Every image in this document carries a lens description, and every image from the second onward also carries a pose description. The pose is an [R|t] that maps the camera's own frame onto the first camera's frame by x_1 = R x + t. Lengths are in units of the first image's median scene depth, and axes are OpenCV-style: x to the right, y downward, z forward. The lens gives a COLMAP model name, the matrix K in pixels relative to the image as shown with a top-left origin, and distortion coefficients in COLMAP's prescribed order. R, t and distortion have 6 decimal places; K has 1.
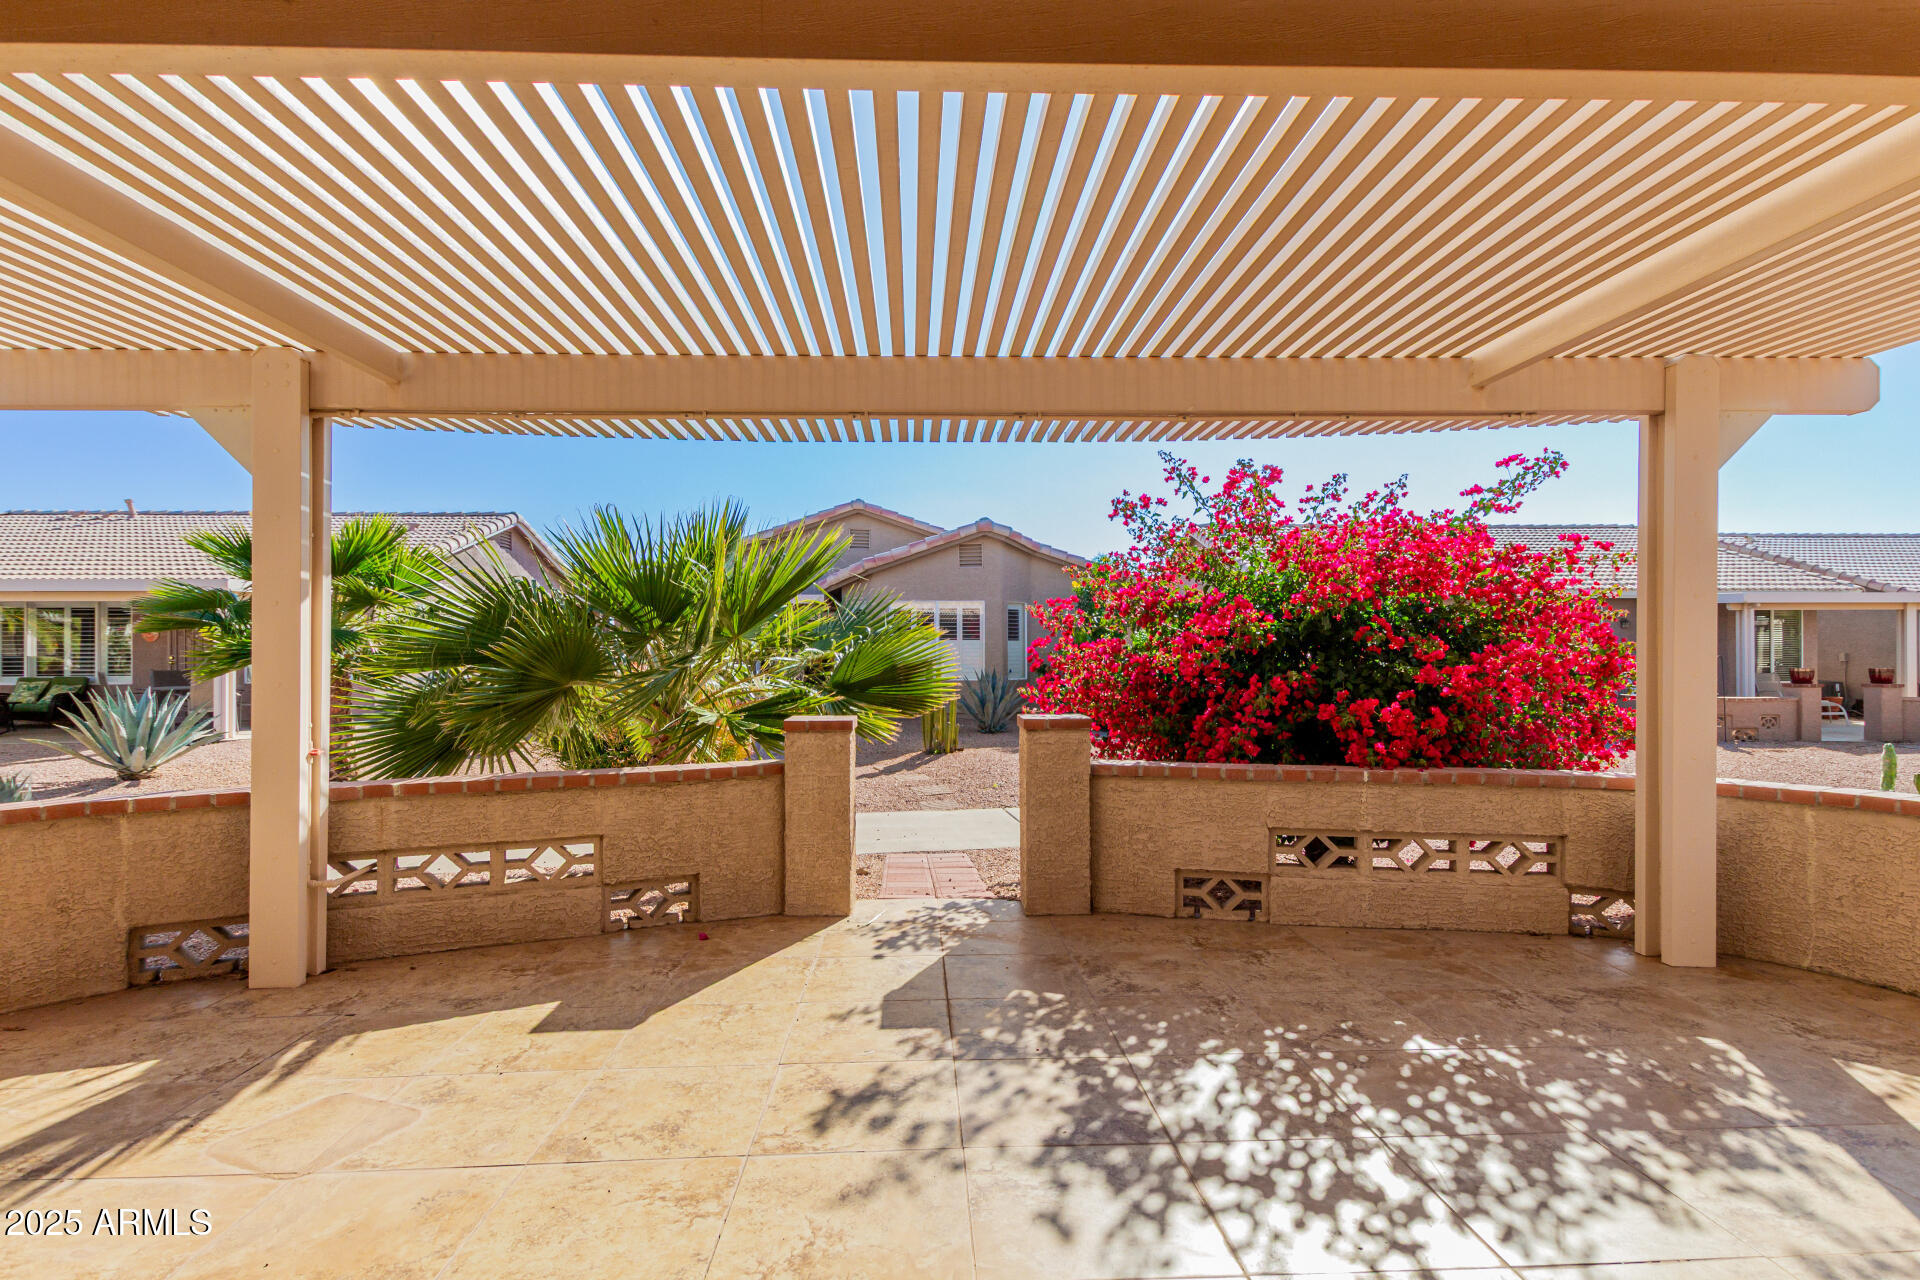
lens RADIAL K [[934.2, 0, 952.6], [0, 934.2, 654.6], [0, 0, 1]] dist [0.010789, 0.000349]
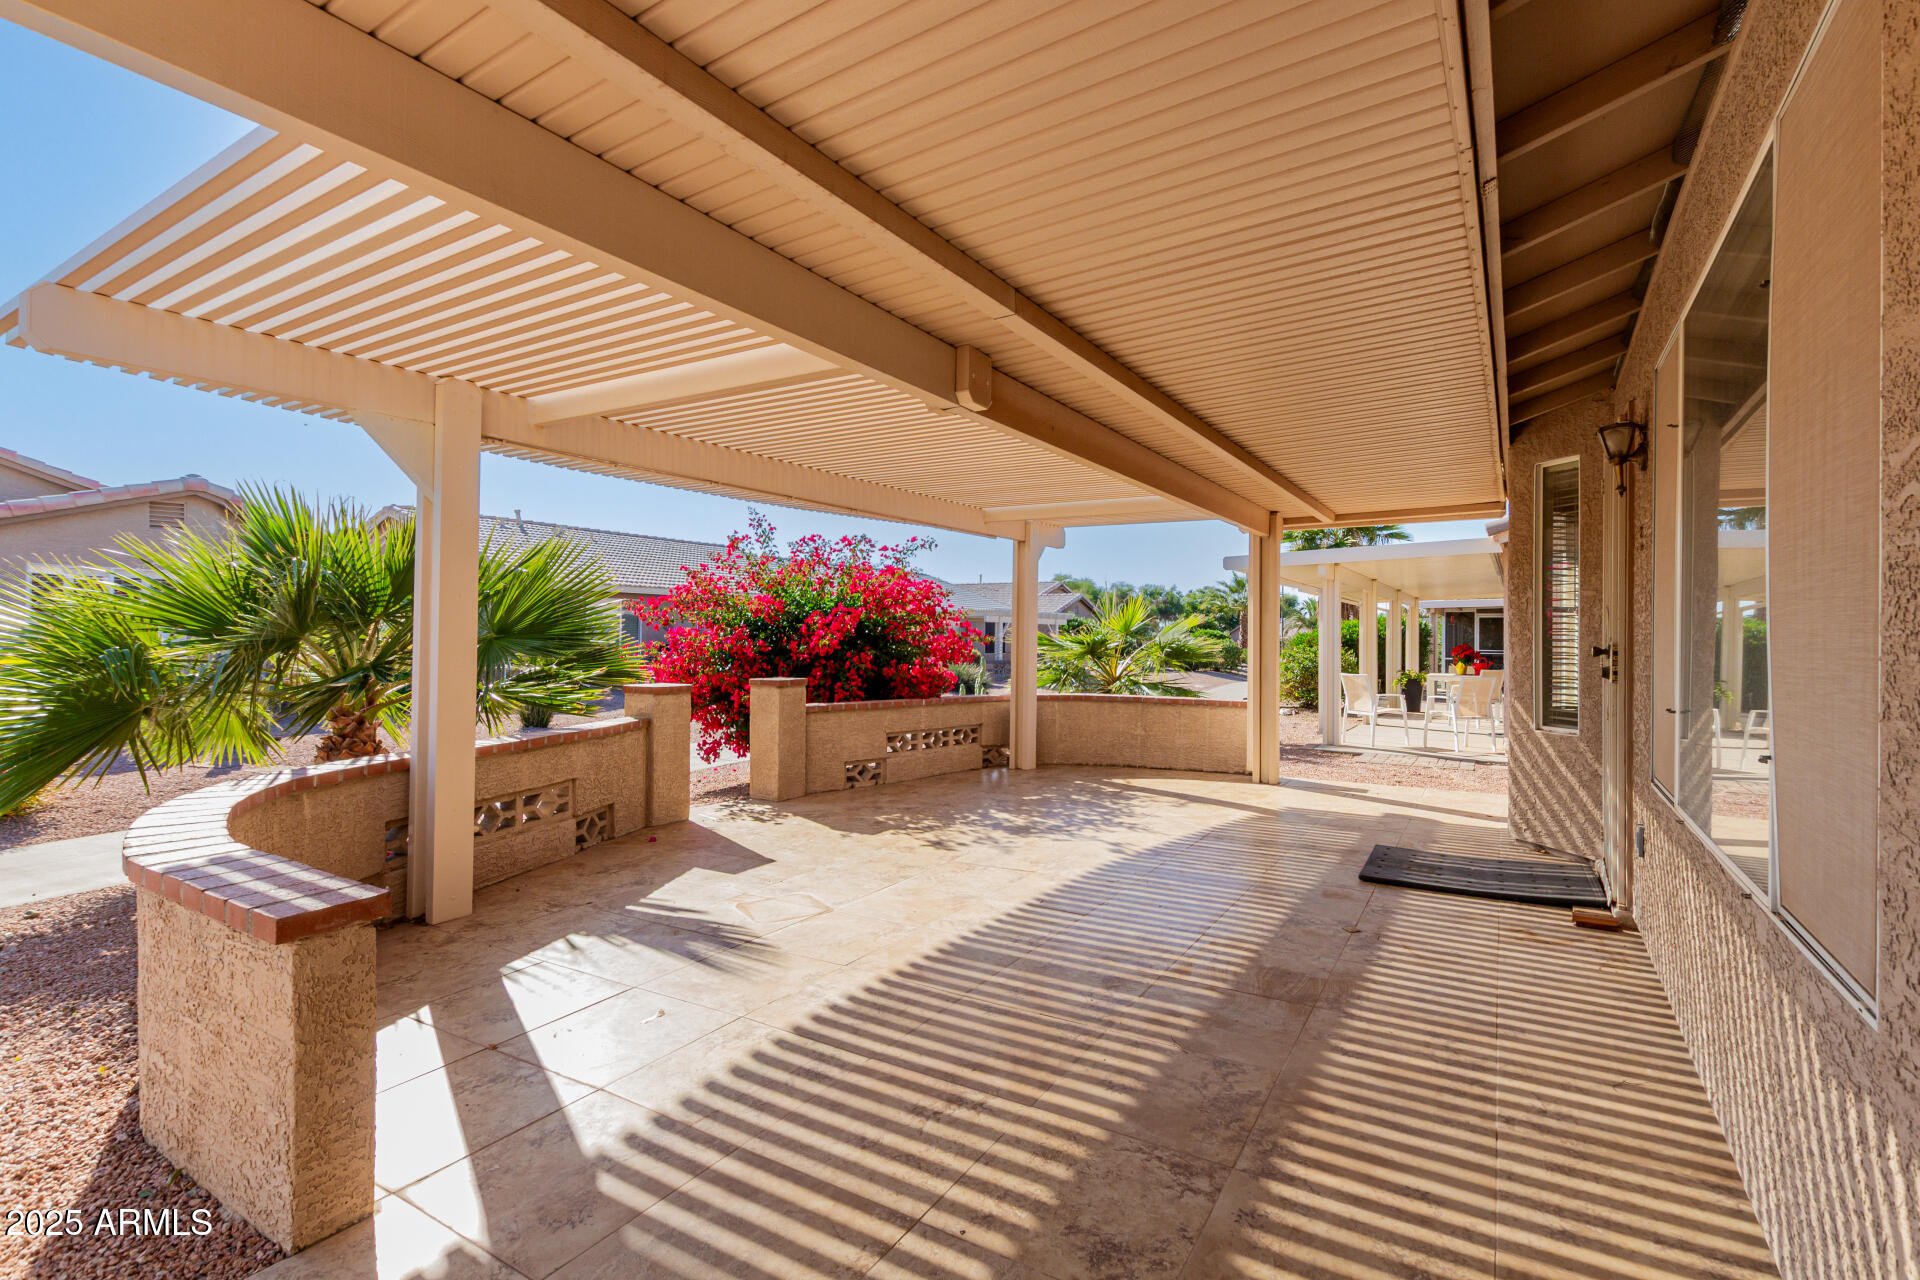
lens RADIAL K [[881.1, 0, 960.0], [0, 881.1, 640.0], [0, 0, 1]] dist [0.001160, 0.000106]
pose [[0.567207, 0.005379, 0.823558, -1.129967], [-0.007691, 0.999970, -0.001234, -0.001268], [-0.823540, -0.005634, 0.567231, -0.137643]]
